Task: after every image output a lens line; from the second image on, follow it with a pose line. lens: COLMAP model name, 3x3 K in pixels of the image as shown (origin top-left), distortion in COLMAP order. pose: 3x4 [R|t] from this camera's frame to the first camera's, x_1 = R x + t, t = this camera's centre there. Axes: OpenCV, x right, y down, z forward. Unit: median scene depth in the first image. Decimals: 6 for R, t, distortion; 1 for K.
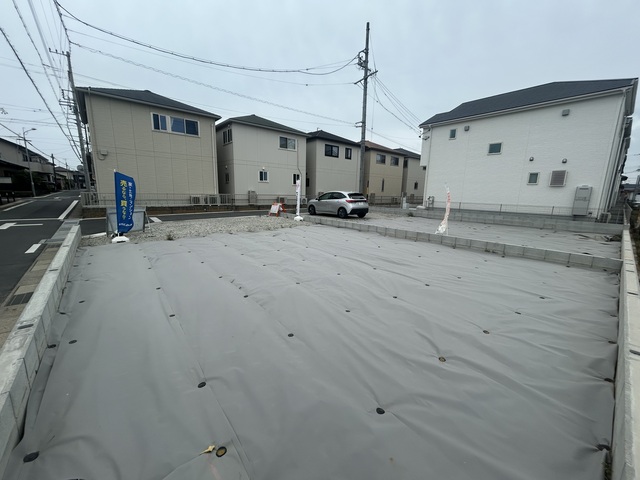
lens RADIAL K [[256.1, 0, 320.8], [0, 256.1, 238.2], [0, 0, 1]] dist [-0.000397, 0.000018]
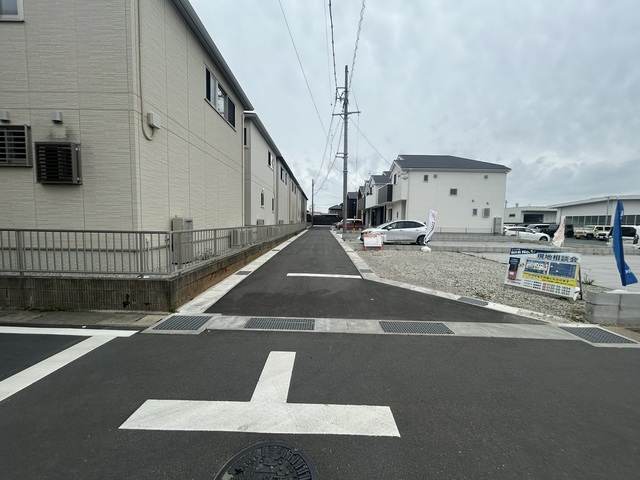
lens RADIAL K [[256.1, 0, 321.7], [0, 256.1, 236.5], [0, 0, 1]] dist [-0.000397, 0.000018]
pose [[0.655858, -0.055072, 0.752873, -0.810376], [0.133767, 0.990031, -0.044110, -0.102917], [-0.742938, 0.129639, 0.656686, 0.504622]]
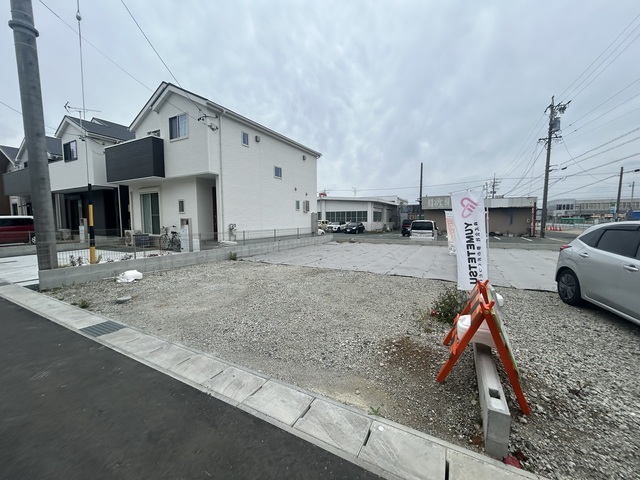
lens RADIAL K [[256.1, 0, 320.7], [0, 256.1, 240.6], [0, 0, 1]] dist [-0.000397, 0.000018]
pose [[-0.359974, -0.096900, 0.927917, -0.244498], [0.164253, 0.972474, 0.165273, -0.190425], [-0.918390, 0.211907, -0.334149, 1.005643]]
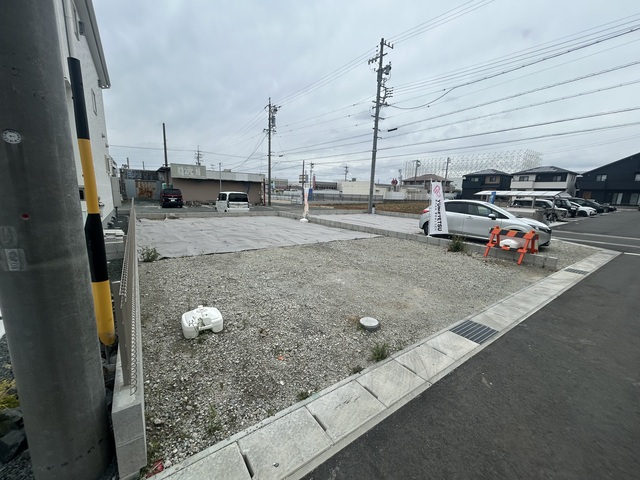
lens RADIAL K [[256.1, 0, 321.6], [0, 256.1, 239.4], [0, 0, 1]] dist [-0.000397, 0.000018]
pose [[-0.993523, -0.071092, 0.088643, 0.101724], [-0.035297, 0.934602, 0.353939, -0.234403], [-0.108009, 0.348518, -0.931058, 1.270108]]
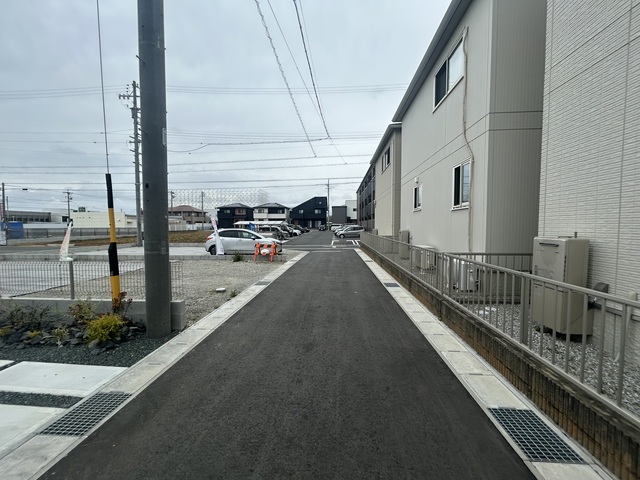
lens RADIAL K [[256.1, 0, 319.3], [0, 256.1, 238.9], [0, 0, 1]] dist [-0.000397, 0.000018]
pose [[-0.710090, 0.014382, -0.703964, 0.239480], [-0.139324, 0.977154, 0.160499, -0.267899], [0.690189, 0.212048, -0.691863, 1.458624]]
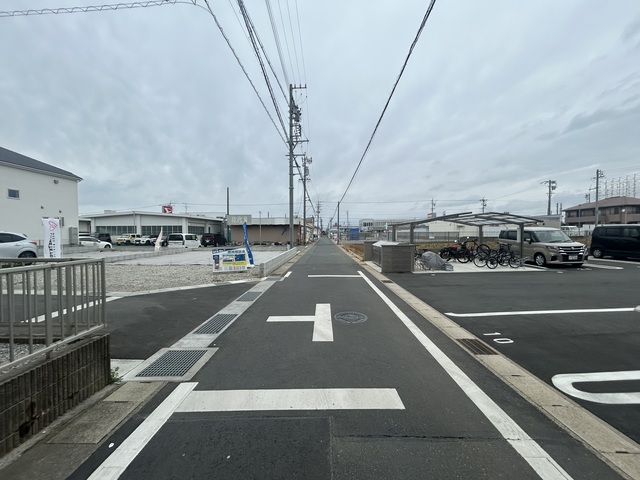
lens RADIAL K [[256.1, 0, 317.4], [0, 256.1, 240.3], [0, 0, 1]] dist [-0.000397, 0.000018]
pose [[-0.742711, -0.037884, 0.668540, -0.921031], [0.108718, 0.978329, 0.176219, -0.161714], [-0.660728, 0.203562, -0.722497, 0.794391]]
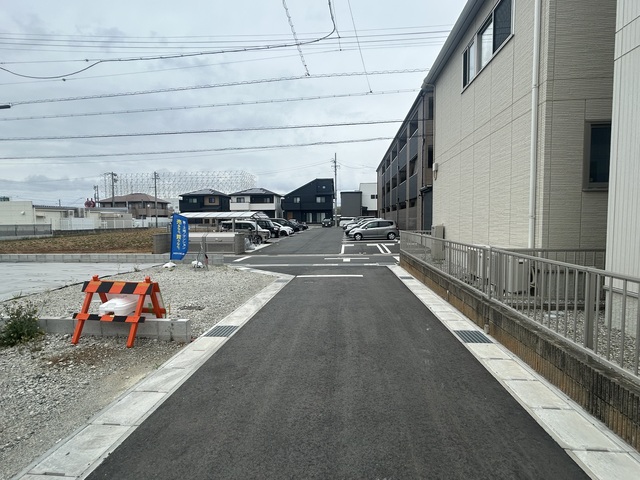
lens RADIAL K [[325.1, 0, 319.9], [0, 325.1, 240.8], [0, 0, 1]] dist [-0.003713, 0.002375]
pose [[-0.719491, 0.026819, -0.693984, -0.083054], [-0.131274, 0.975989, 0.173816, -0.218280], [0.681982, 0.216161, -0.698695, 1.160122]]
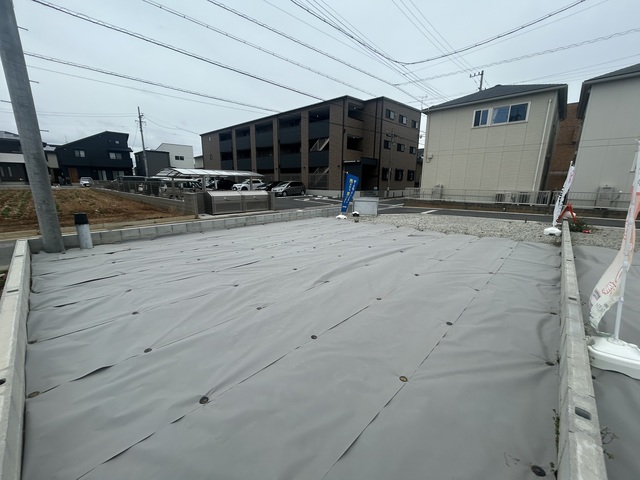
lens RADIAL K [[256.1, 0, 319.5], [0, 256.1, 239.8], [0, 0, 1]] dist [-0.000397, 0.000018]
pose [[0.110647, 0.198270, -0.973882, 0.343520], [-0.185224, 0.966845, 0.175794, -0.048751], [0.976447, 0.160935, 0.143703, 0.297164]]
